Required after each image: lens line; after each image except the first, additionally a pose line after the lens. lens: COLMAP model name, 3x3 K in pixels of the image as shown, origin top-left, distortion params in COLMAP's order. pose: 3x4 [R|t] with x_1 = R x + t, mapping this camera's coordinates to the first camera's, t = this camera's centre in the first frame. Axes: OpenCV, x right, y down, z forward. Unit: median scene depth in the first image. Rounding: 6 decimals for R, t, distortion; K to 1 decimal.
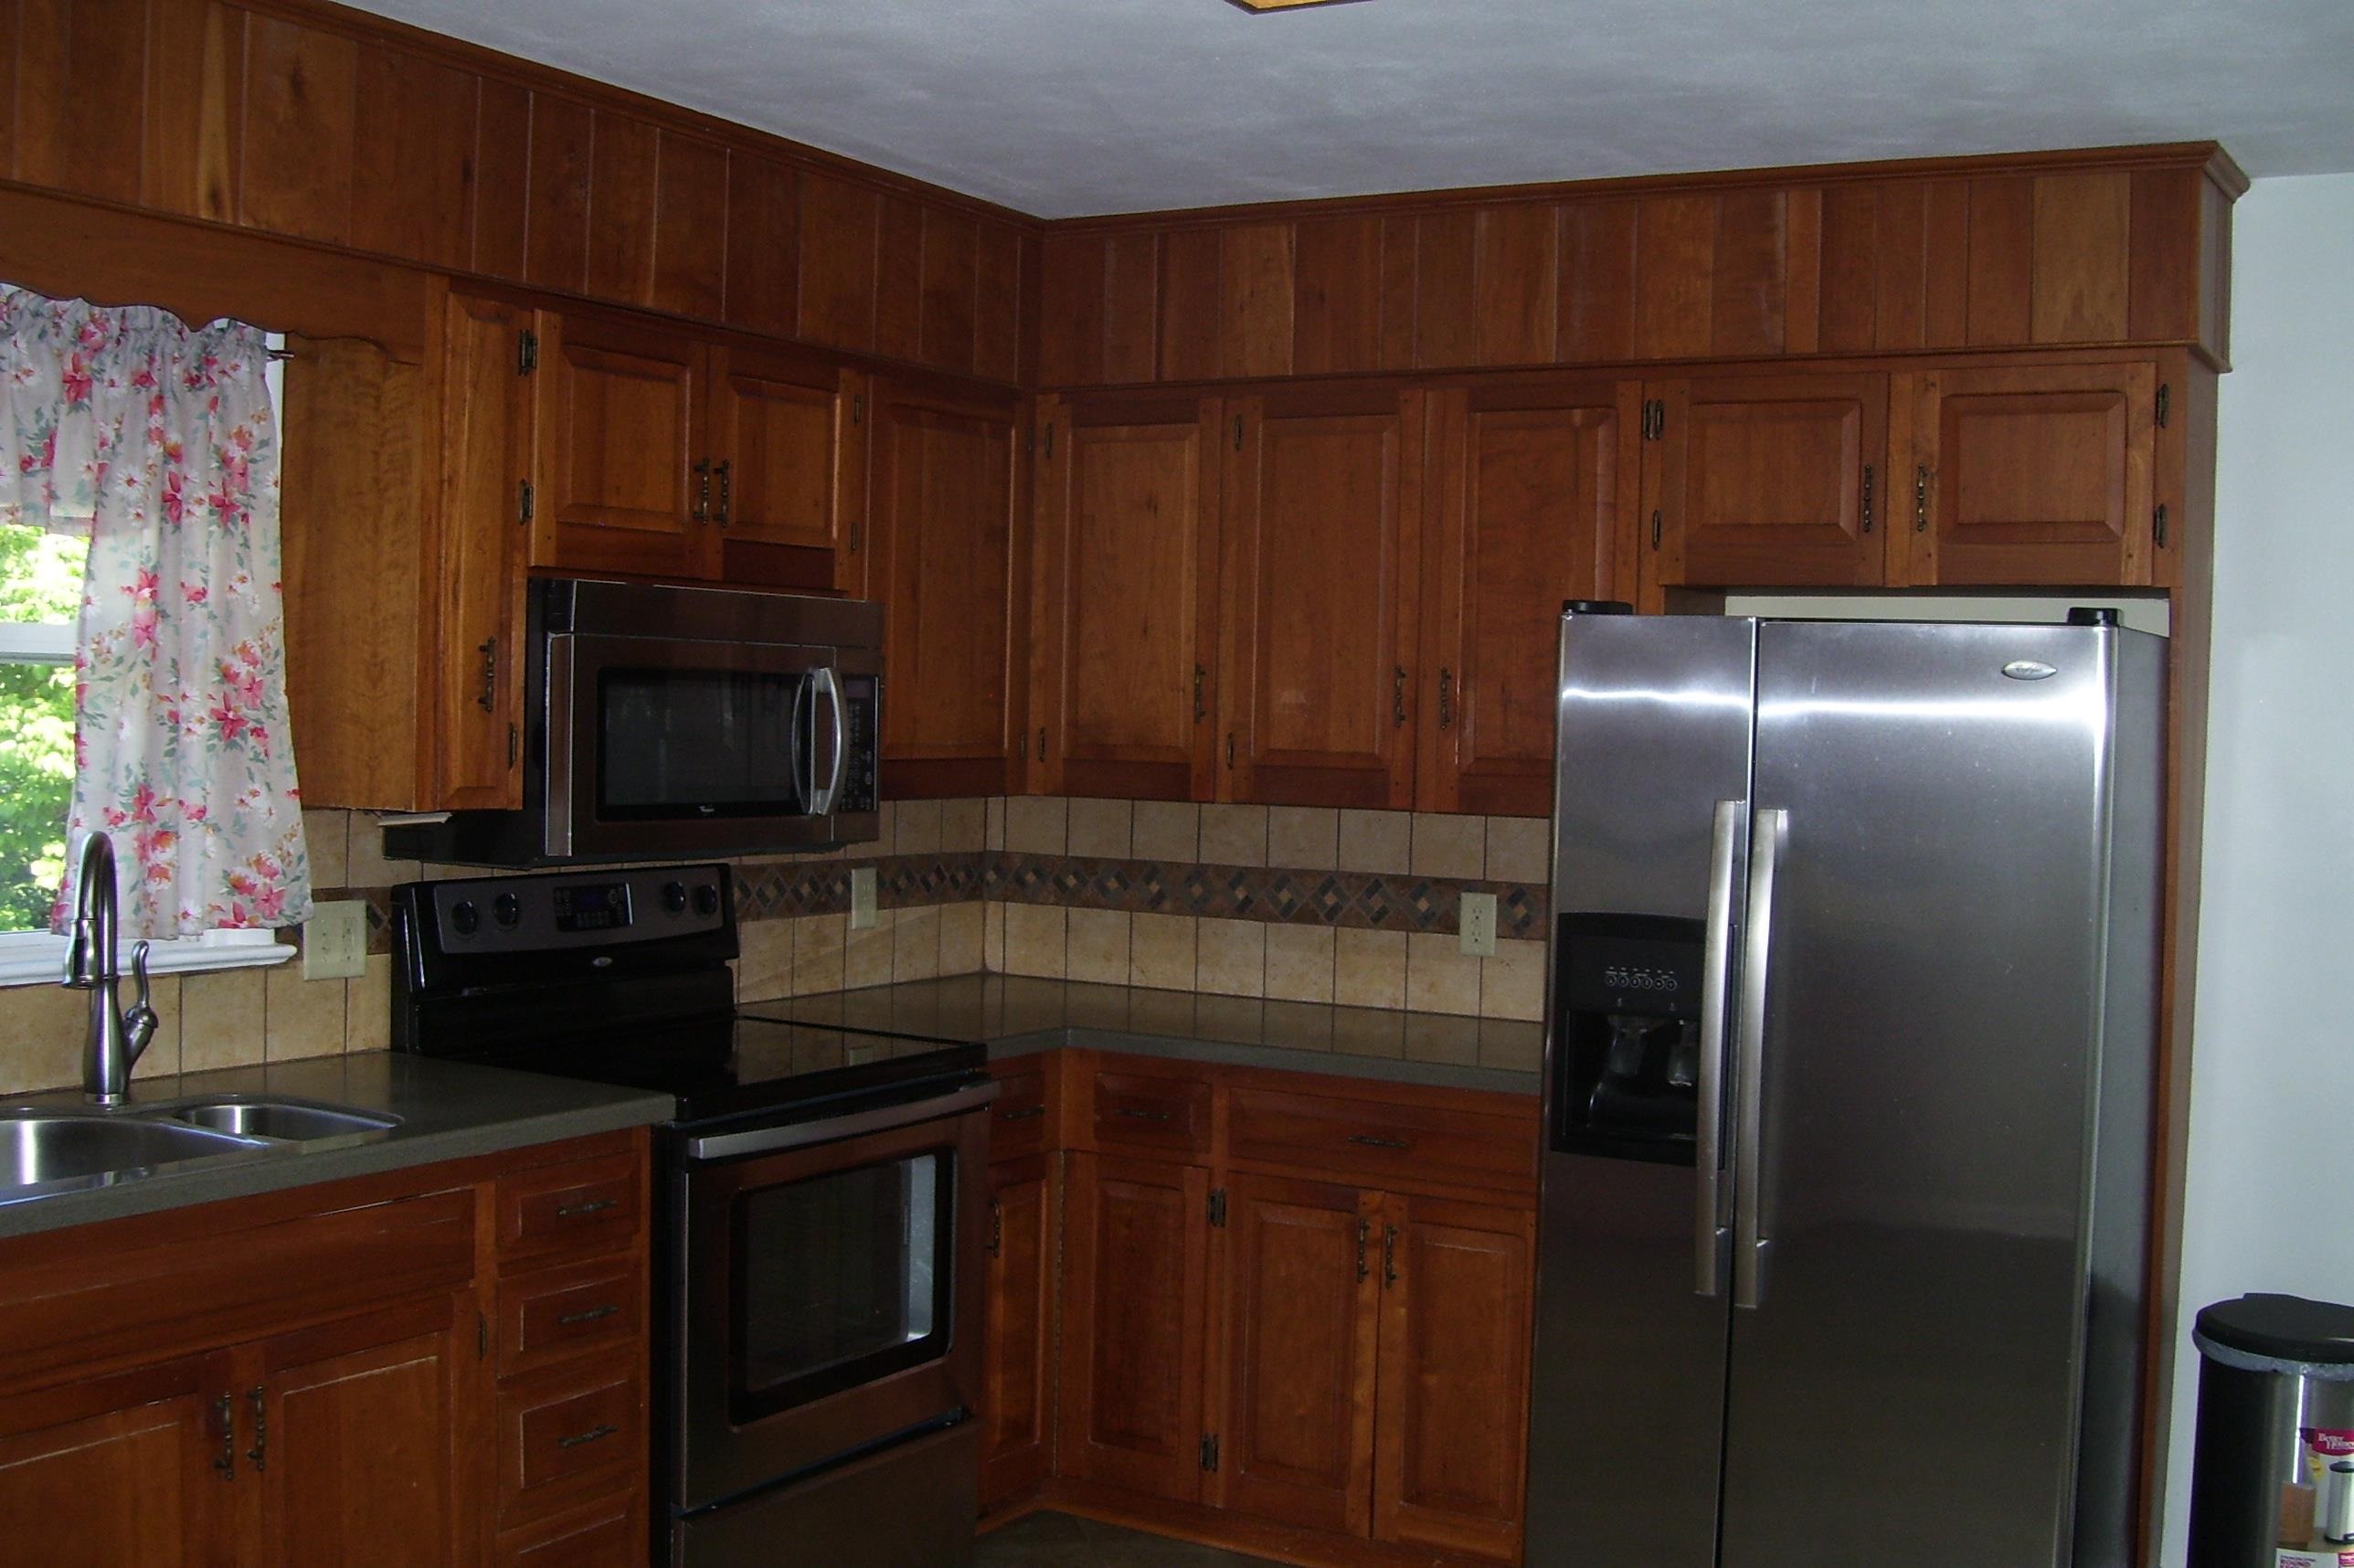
lens RADIAL K [[2550.1, 0, 1176.4], [0, 2550.1, 822.3], [0, 0, 1]] dist [-0.198874, 0.186657]
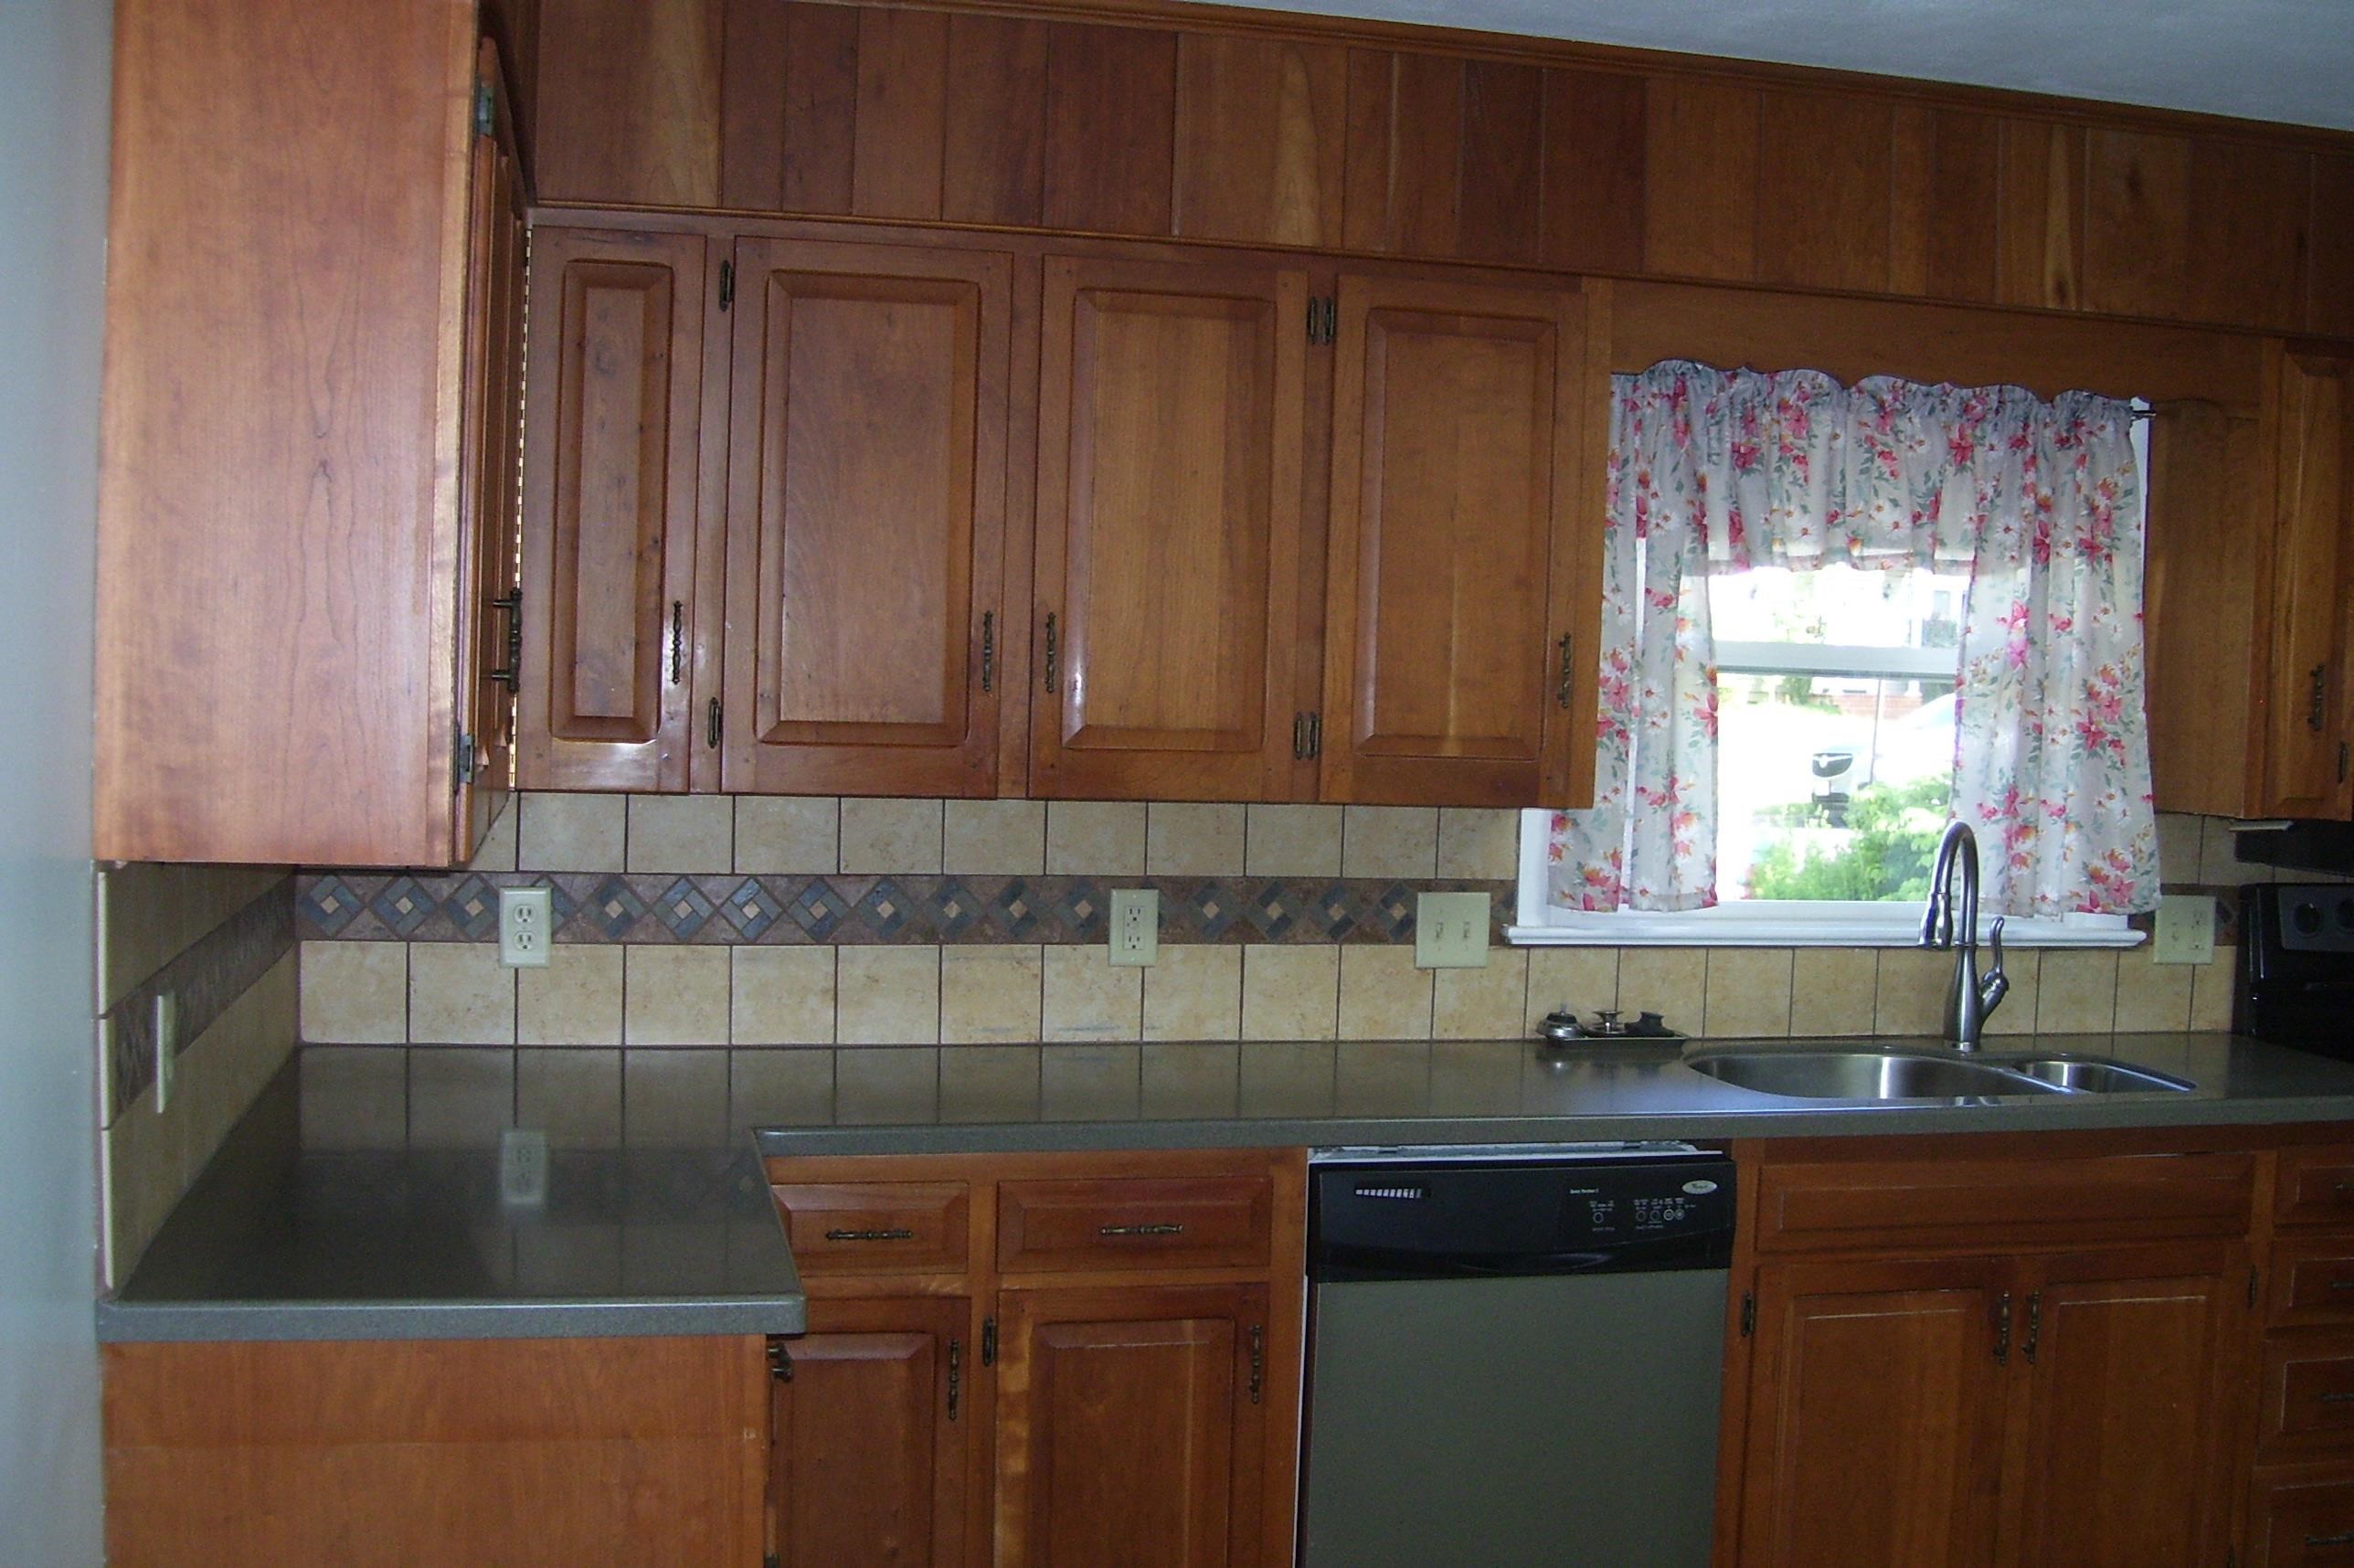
lens RADIAL K [[2550.1, 0, 1176.4], [0, 2550.1, 822.3], [0, 0, 1]] dist [-0.198874, 0.186657]
pose [[0.689550, 0.041589, -0.723043, 0.170489], [-0.044914, 0.998884, 0.014622, 0.002928], [0.722844, 0.022392, 0.690649, -0.111194]]
